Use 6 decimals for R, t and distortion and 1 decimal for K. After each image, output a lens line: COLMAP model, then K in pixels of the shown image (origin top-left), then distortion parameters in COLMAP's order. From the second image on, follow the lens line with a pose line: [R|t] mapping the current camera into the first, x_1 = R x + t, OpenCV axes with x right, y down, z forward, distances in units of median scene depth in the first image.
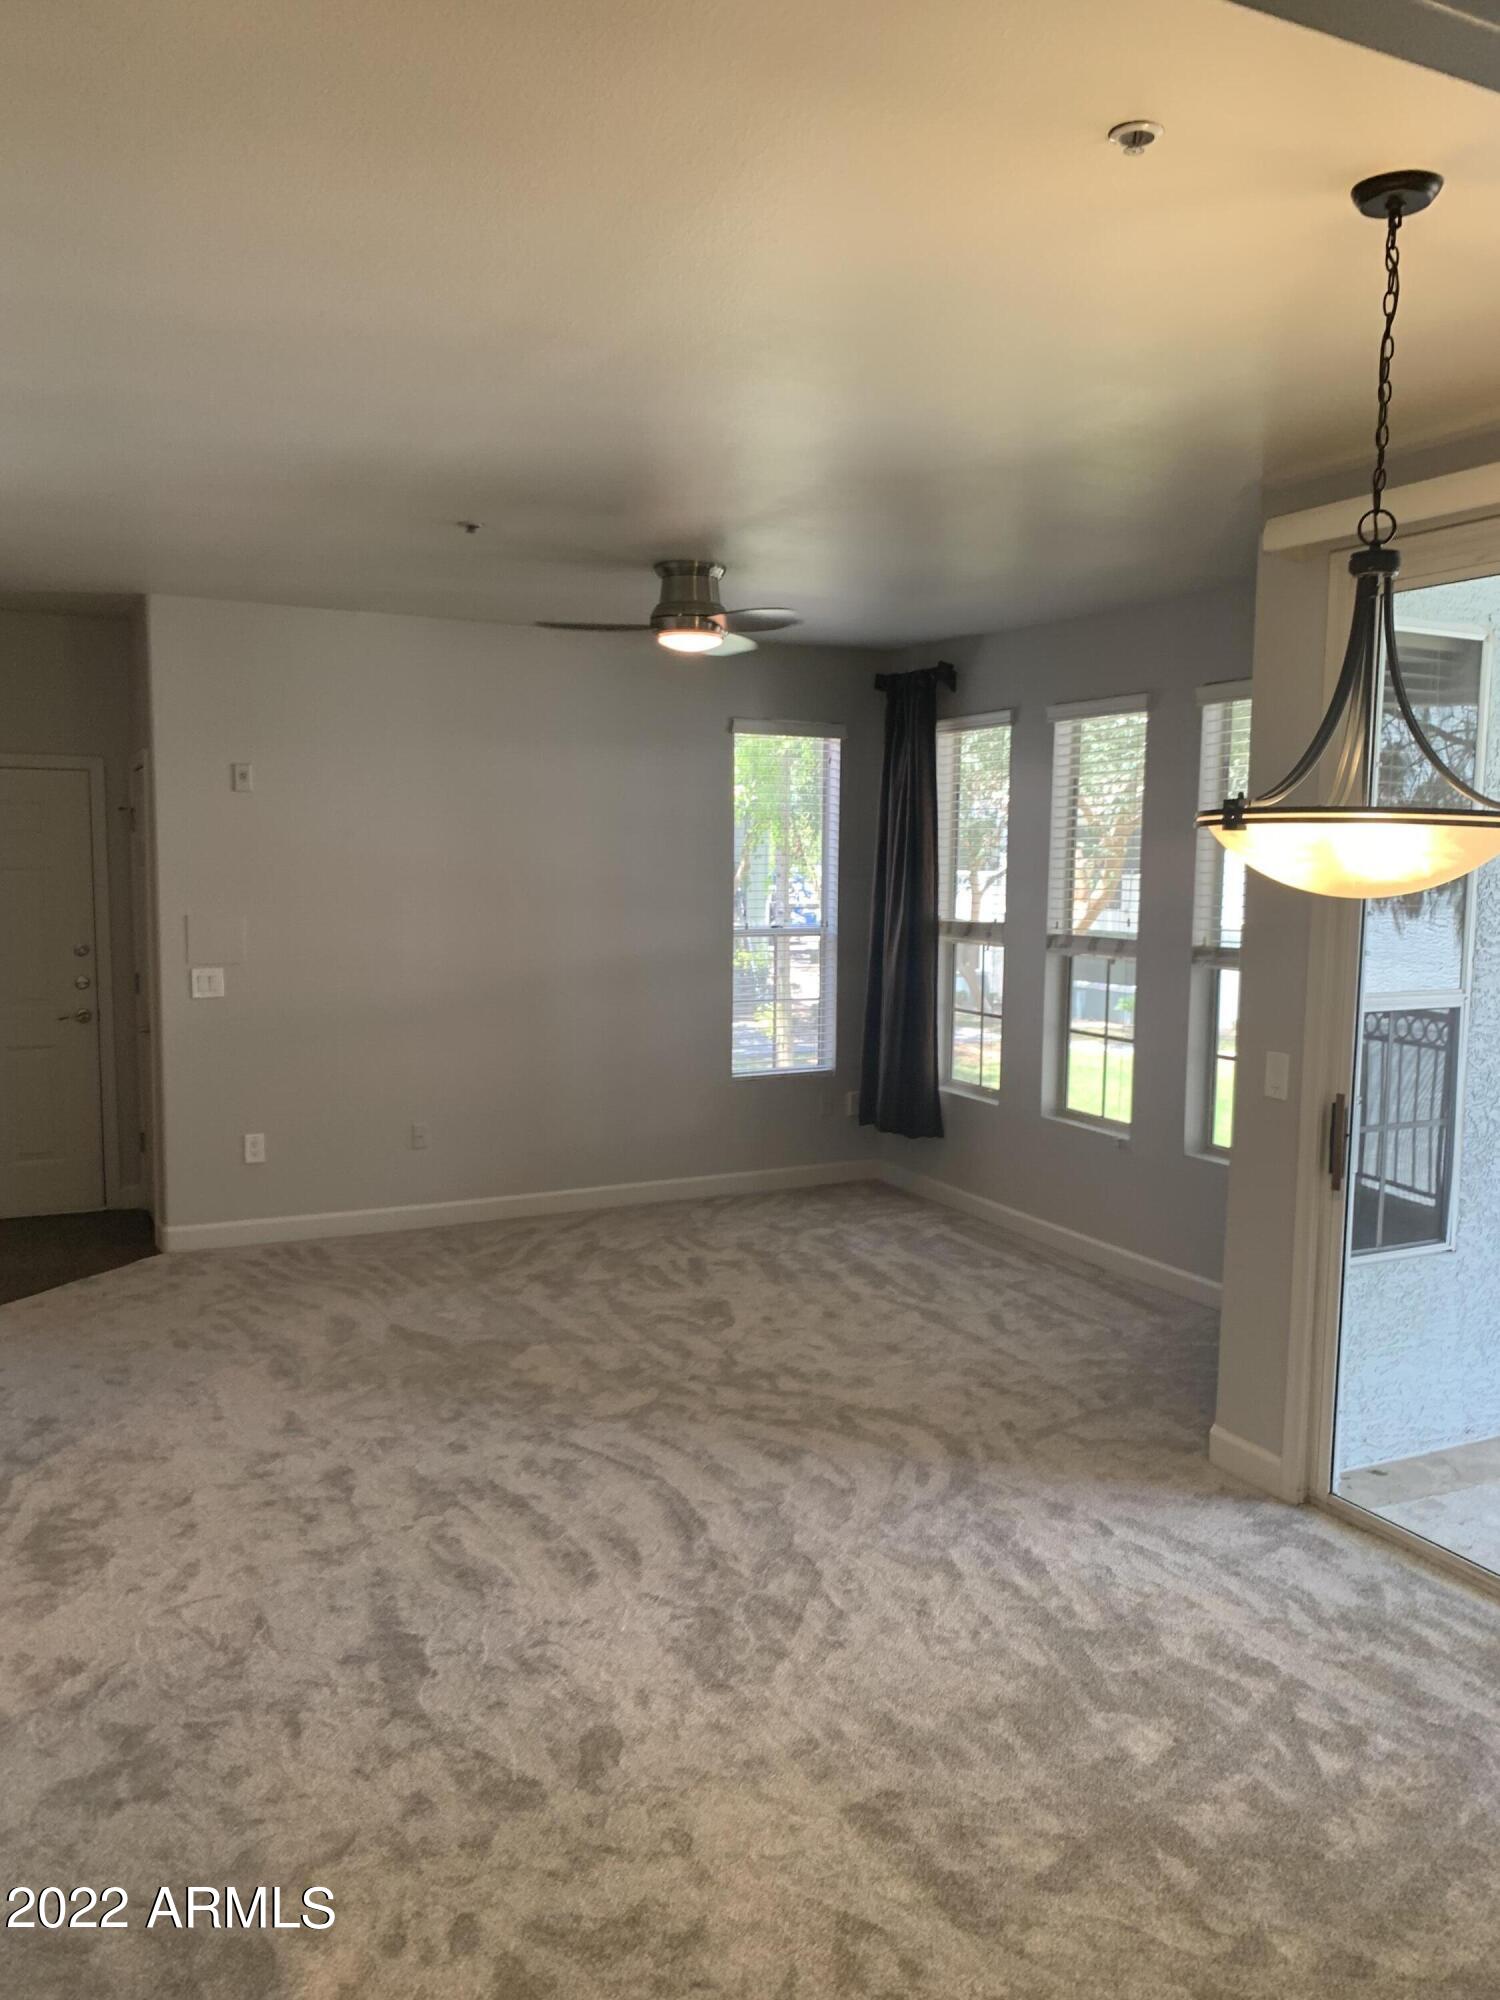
lens RADIAL K [[1522.0, 0, 750.0], [0, 1522.0, 1000.0], [0, 0, 1]] dist [0.005617, -0.000333]
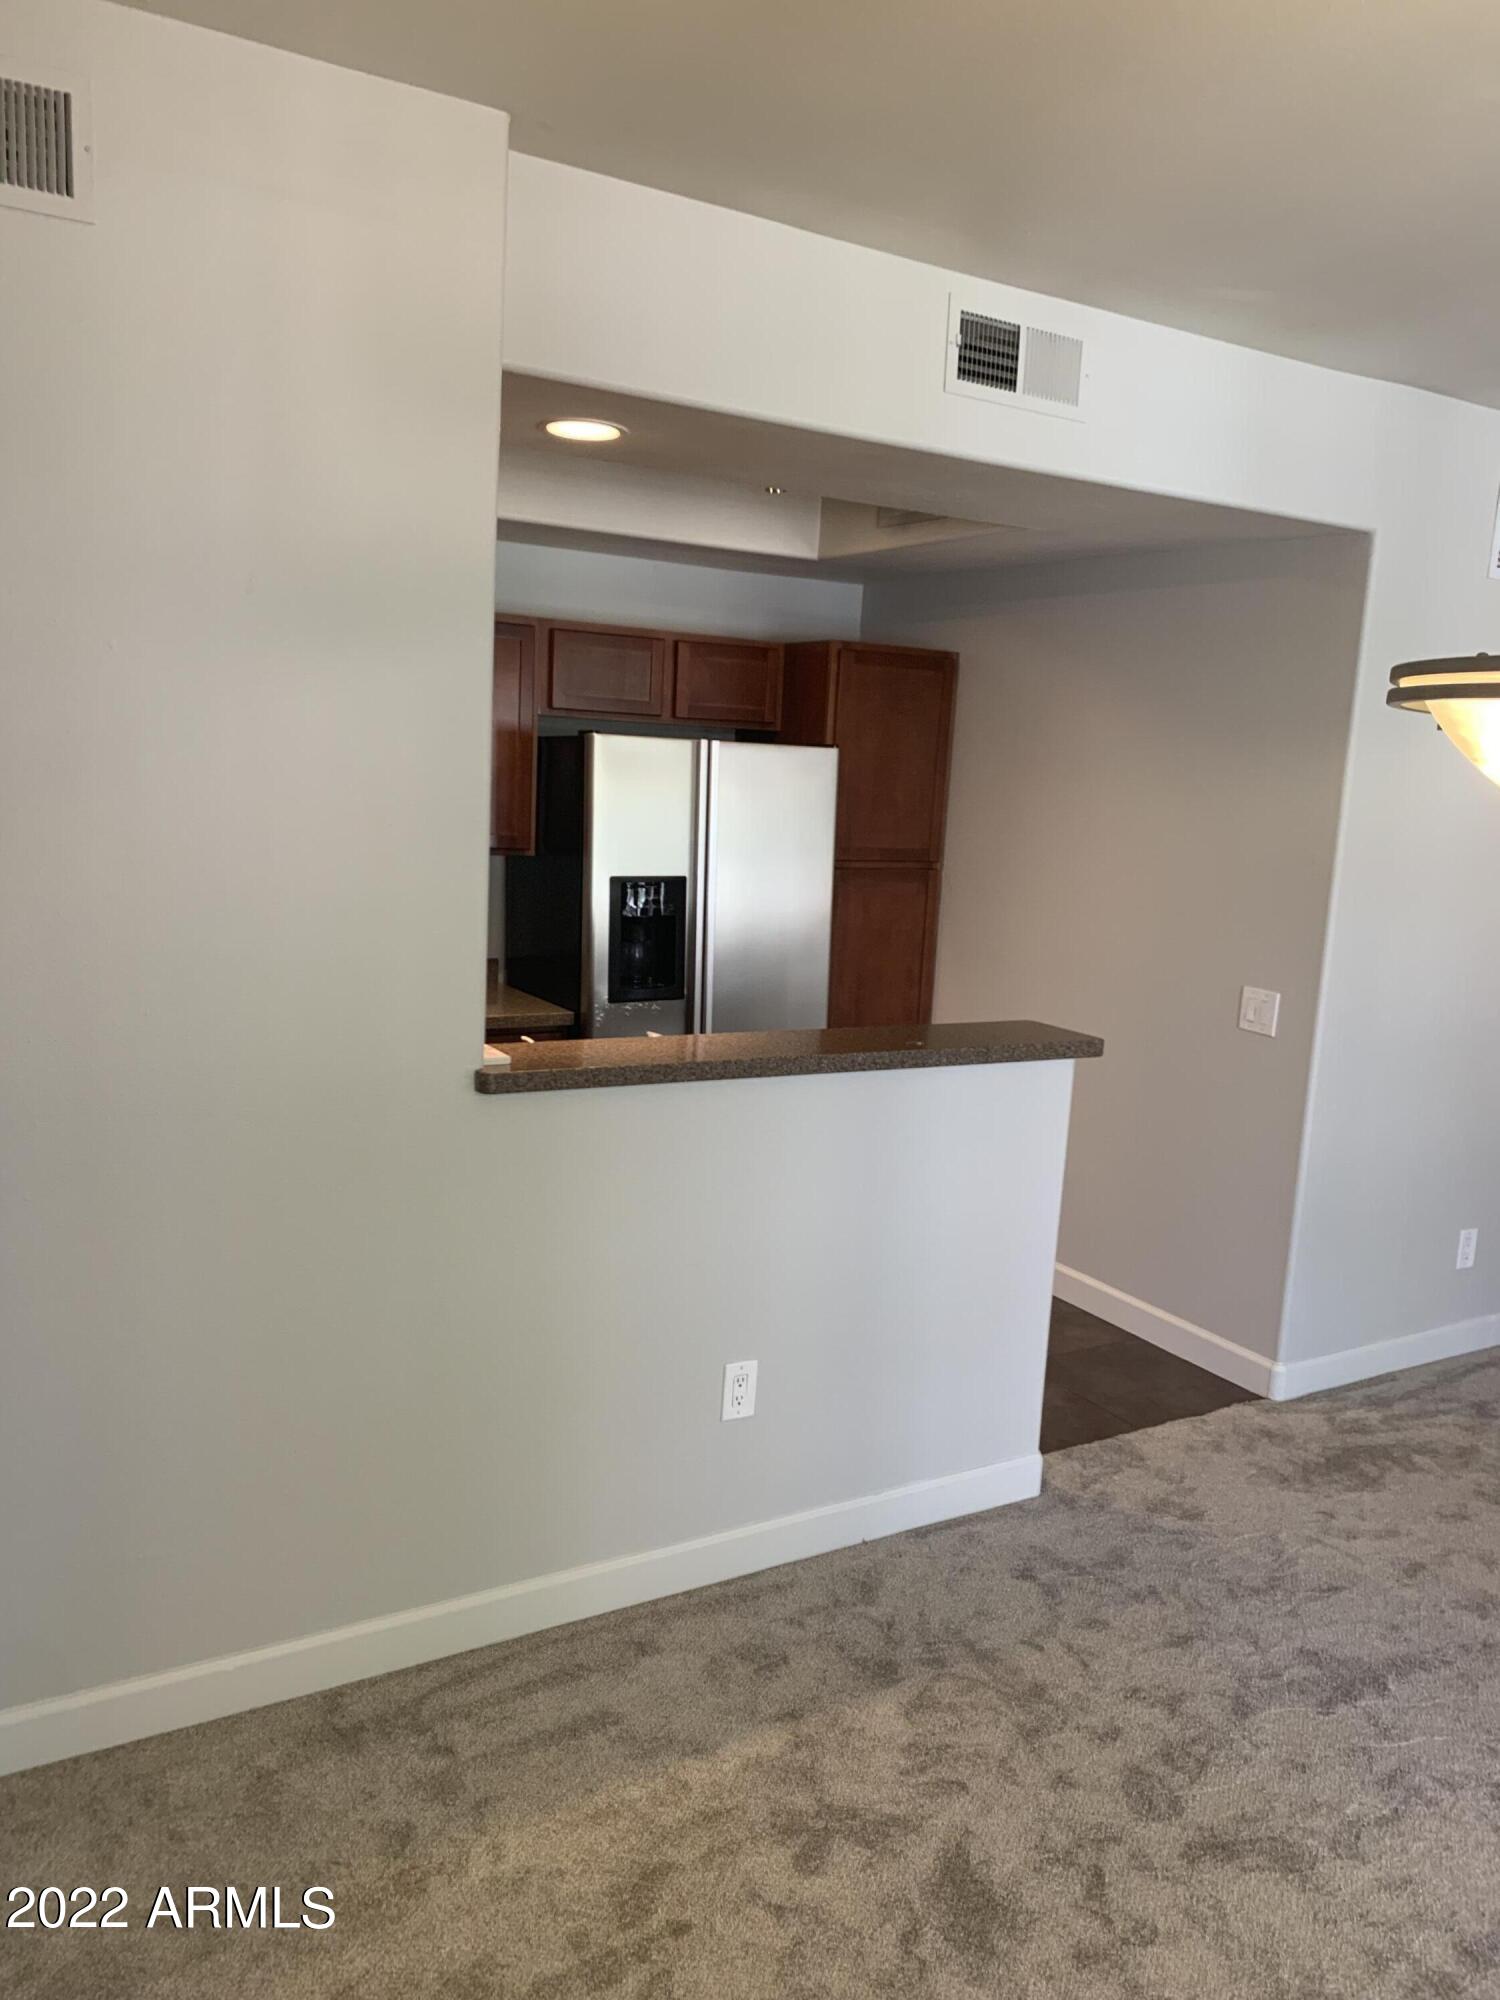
lens RADIAL K [[1522.0, 0, 750.0], [0, 1522.0, 1000.0], [0, 0, 1]] dist [0.005617, -0.000333]
pose [[0.083234, 0.145723, -0.985818, 0.599098], [-0.152104, 0.979517, 0.131950, -0.026517], [0.984854, 0.138964, 0.103694, 0.551250]]
